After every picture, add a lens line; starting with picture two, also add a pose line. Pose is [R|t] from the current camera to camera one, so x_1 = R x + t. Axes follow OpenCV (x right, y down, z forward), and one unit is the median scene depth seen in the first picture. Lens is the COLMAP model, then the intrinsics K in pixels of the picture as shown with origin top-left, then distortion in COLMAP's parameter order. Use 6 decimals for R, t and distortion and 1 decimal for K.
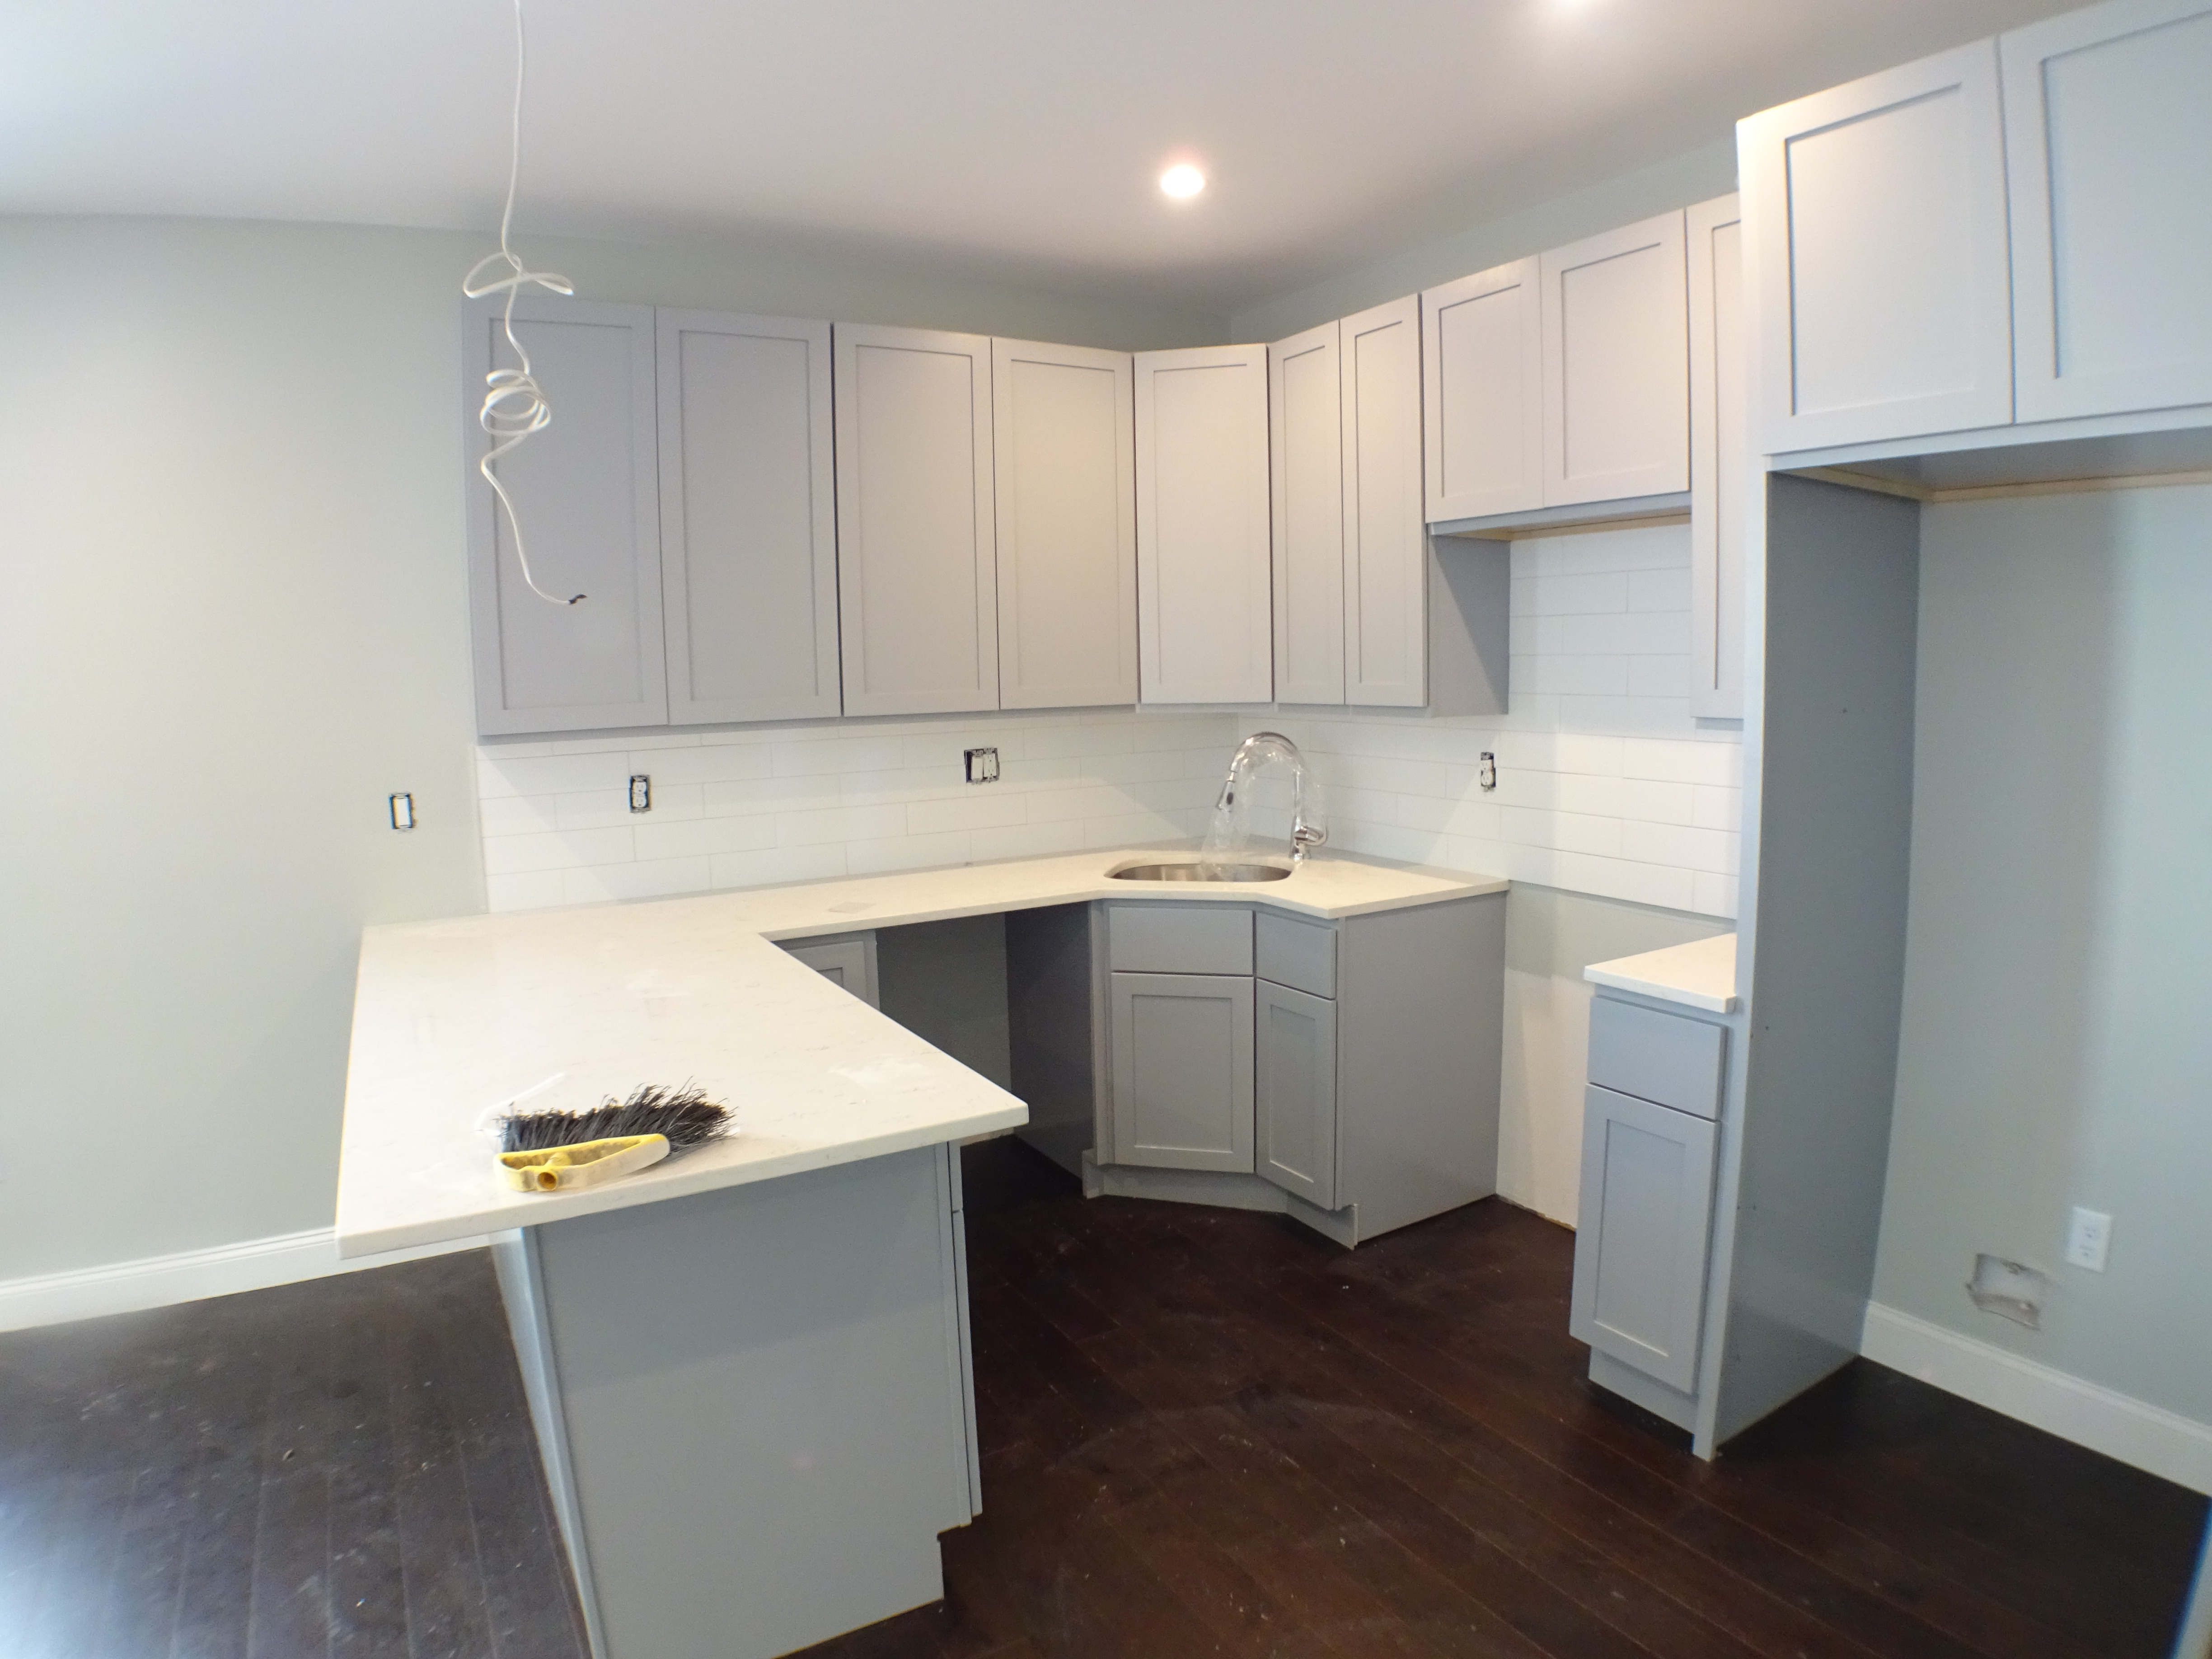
lens RADIAL K [[1298.3, 0, 1107.0], [0, 1298.3, 859.4], [0, 0, 1]] dist [-0.129410, 0.000270]
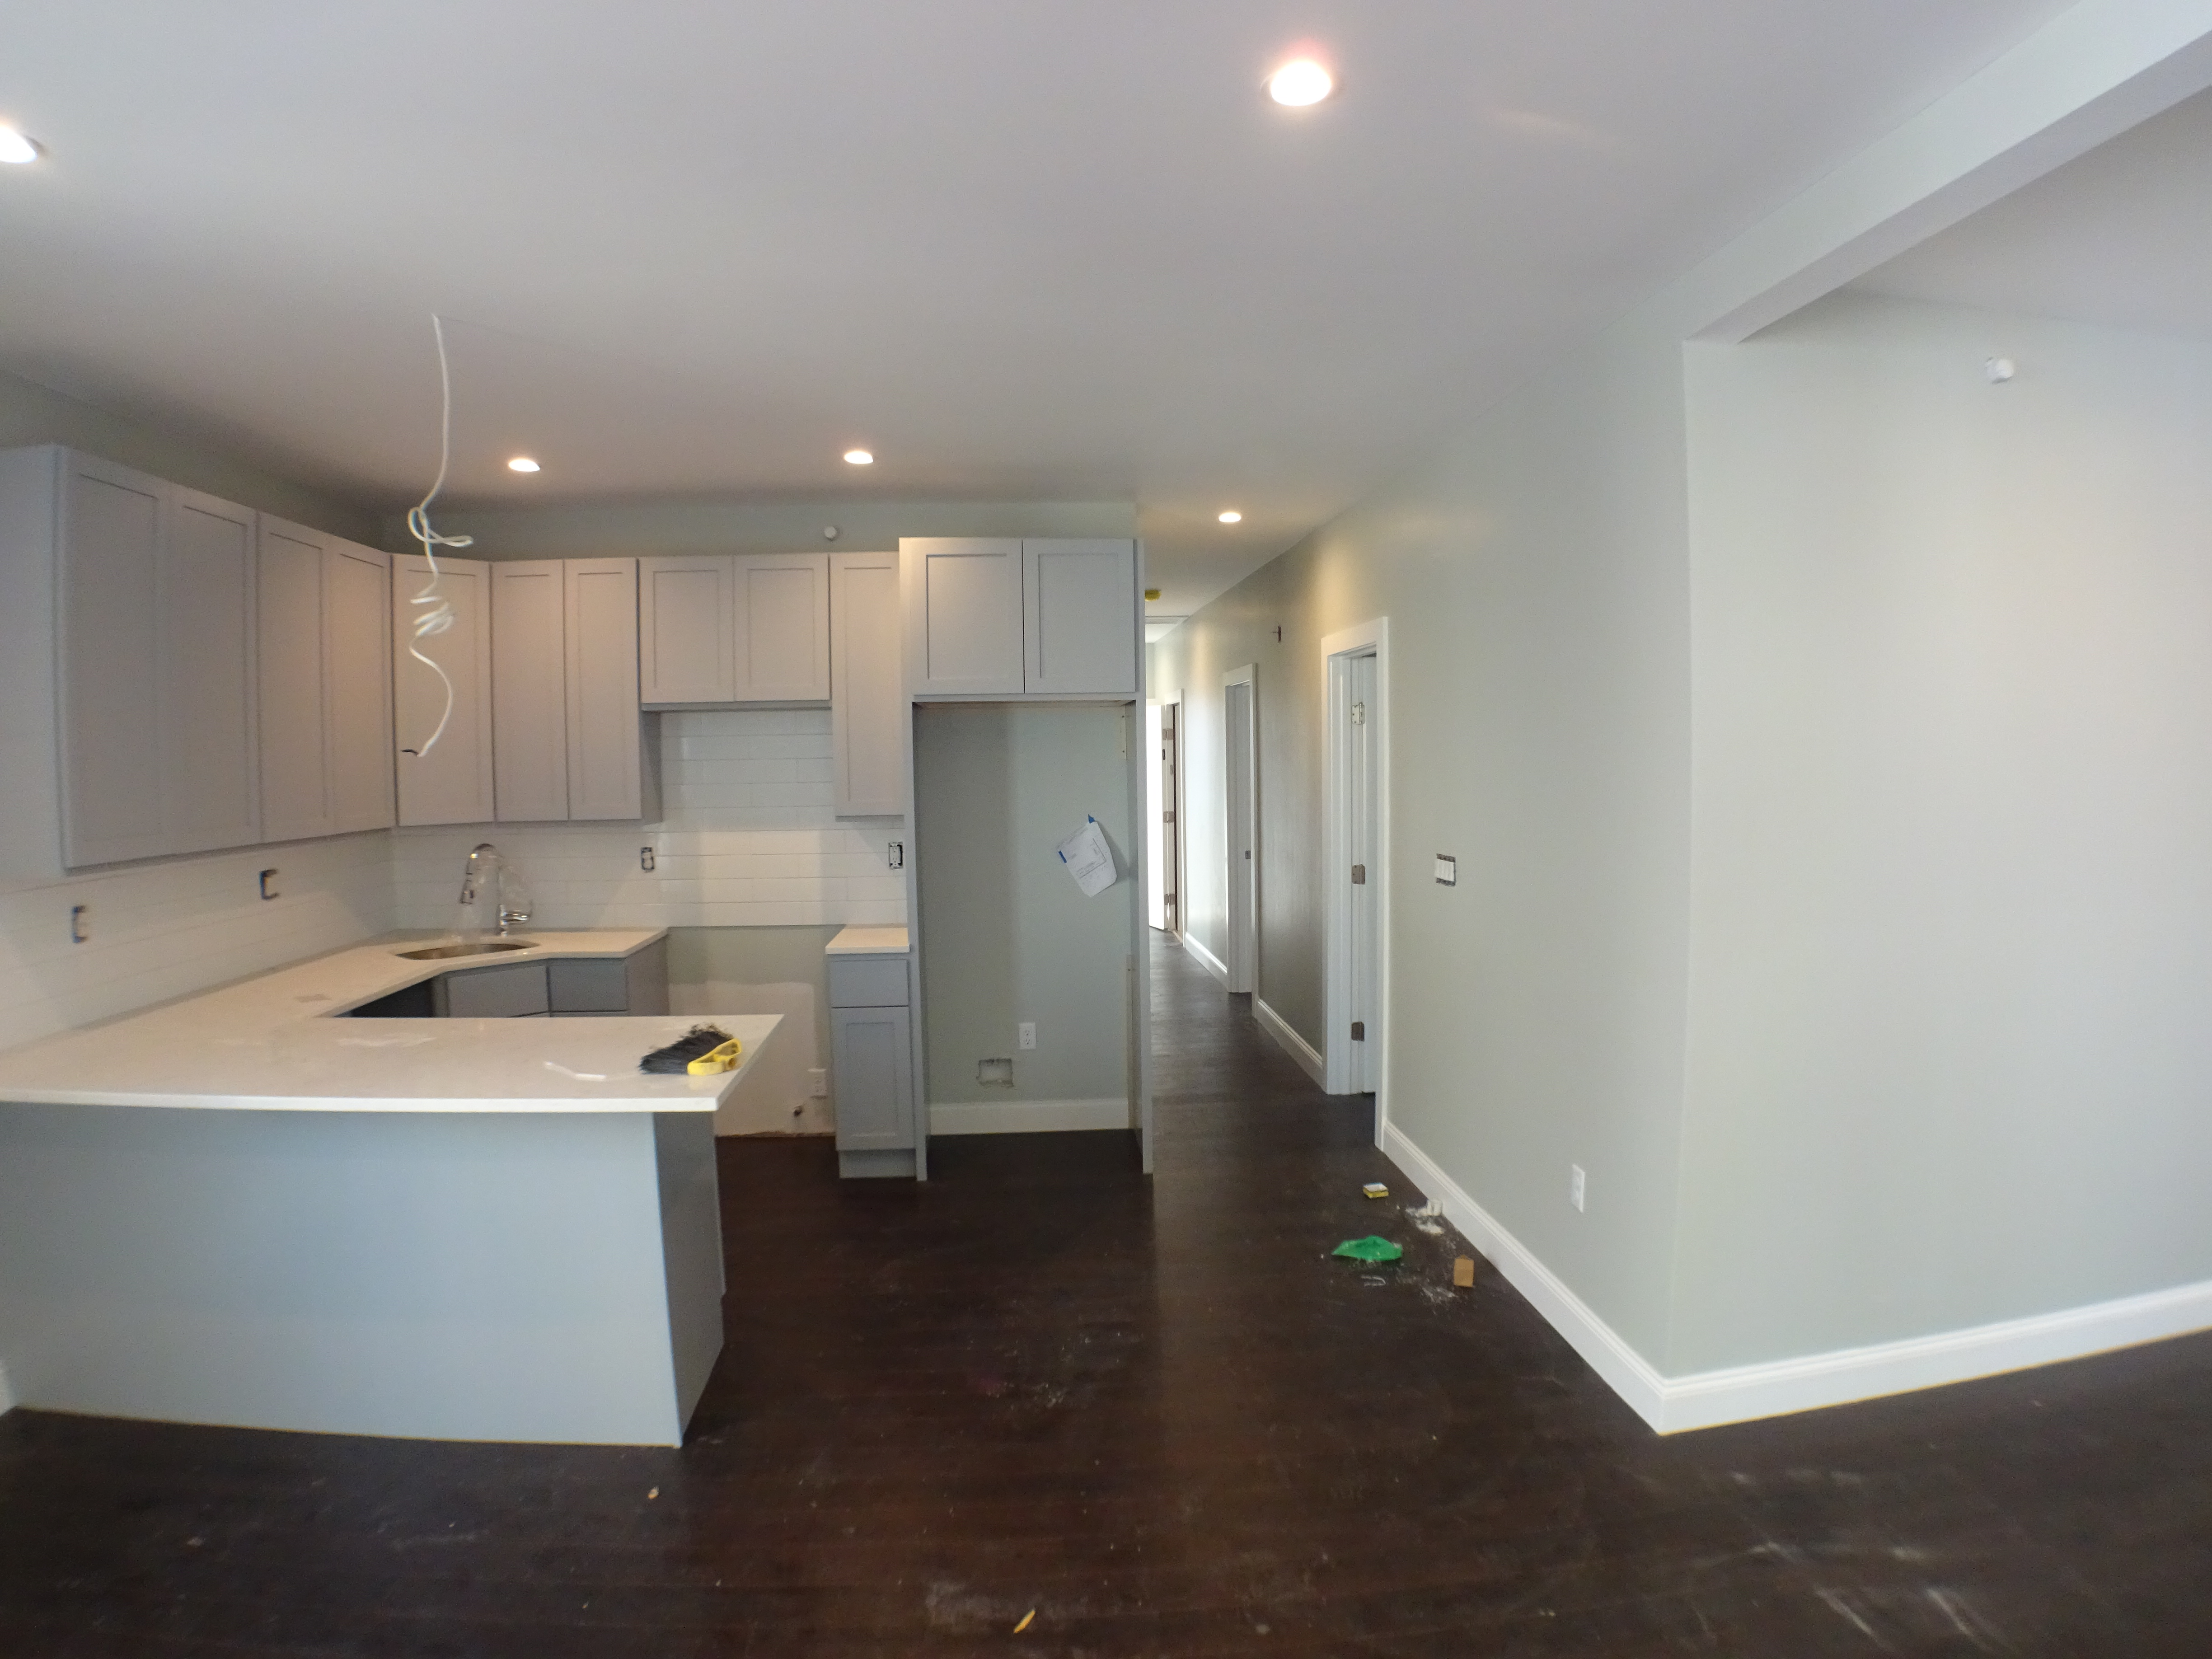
lens RADIAL K [[1268.5, 0, 1106.0], [0, 1268.5, 829.5], [0, 0, 1]] dist [0.000306, 0.000020]
pose [[0.425080, -0.034430, 0.904501, -0.931470], [0.136620, 0.990269, -0.026512, 0.013064], [-0.894786, 0.134843, 0.425647, -0.165985]]
